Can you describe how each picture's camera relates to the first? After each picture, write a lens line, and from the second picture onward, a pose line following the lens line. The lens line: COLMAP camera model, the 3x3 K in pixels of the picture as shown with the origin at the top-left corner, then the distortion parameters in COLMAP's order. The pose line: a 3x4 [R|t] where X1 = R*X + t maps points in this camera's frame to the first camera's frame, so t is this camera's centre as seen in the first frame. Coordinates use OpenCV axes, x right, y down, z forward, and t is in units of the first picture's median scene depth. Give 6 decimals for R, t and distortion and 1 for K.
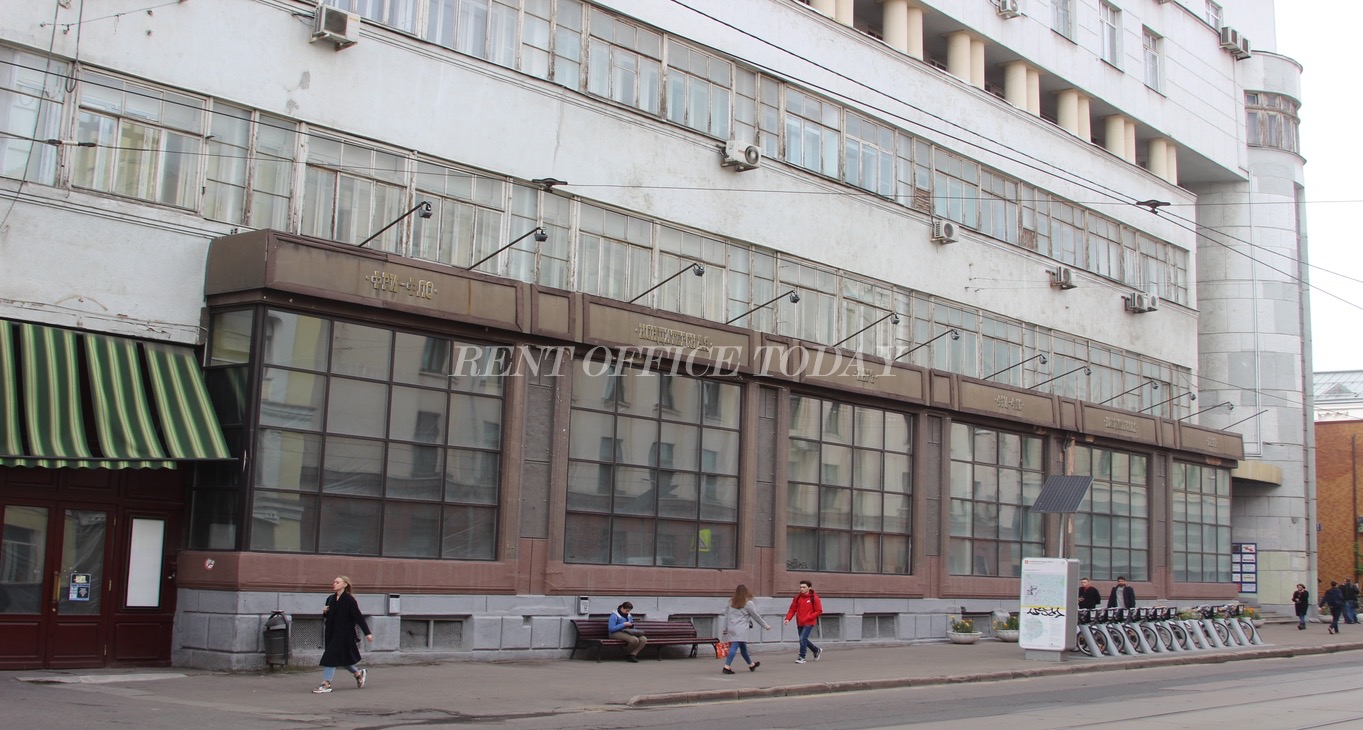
lens RADIAL K [[1335.4, 0, 681.5], [0, 1335.4, 365.0], [0, 0, 1]] dist [-0.064166, 0.005488]
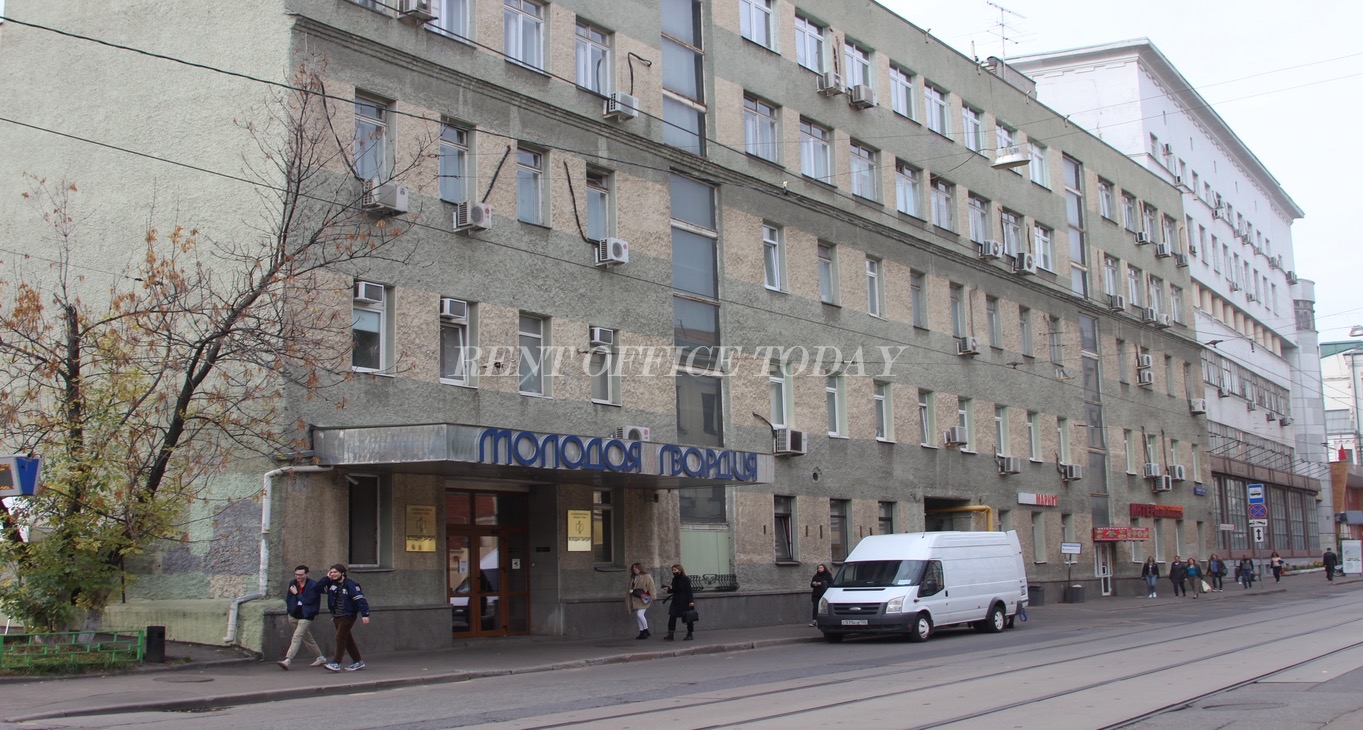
lens RADIAL K [[1335.4, 0, 681.5], [0, 1335.4, 365.0], [0, 0, 1]] dist [-0.064166, 0.005488]
pose [[0.981601, -0.021848, 0.189692, -1.306854], [0.021908, 0.999758, 0.001783, -0.209641], [-0.189685, 0.002406, 0.981842, -1.171000]]
